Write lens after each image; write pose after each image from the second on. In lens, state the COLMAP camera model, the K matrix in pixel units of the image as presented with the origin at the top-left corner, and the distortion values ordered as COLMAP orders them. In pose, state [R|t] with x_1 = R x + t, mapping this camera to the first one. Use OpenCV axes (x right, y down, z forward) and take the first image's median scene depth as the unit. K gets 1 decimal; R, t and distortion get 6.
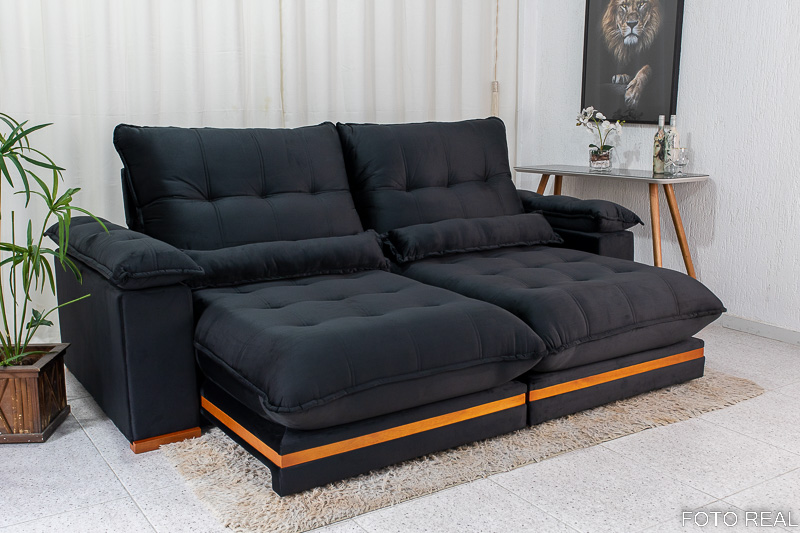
lens RADIAL K [[847.9, 0, 406.3], [0, 847.9, 234.2], [0, 0, 1]] dist [0.005834, 0.000000]
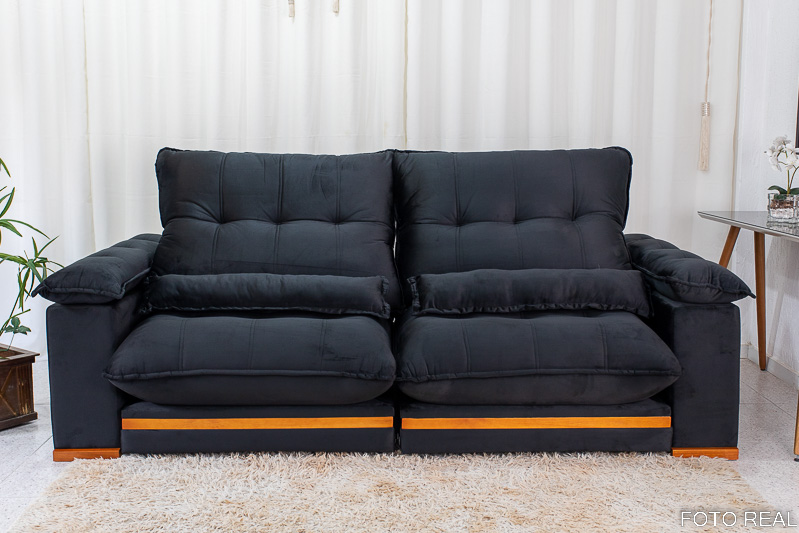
lens RADIAL K [[933.7, 0, 400.7], [0, 933.7, 217.4], [0, 0, 1]] dist [-0.003375, 0.000000]
pose [[0.846783, 0.056580, -0.528921, 0.447897], [-0.087048, 0.995662, -0.032852, -0.027888], [0.524768, 0.073860, 0.848035, 0.163479]]
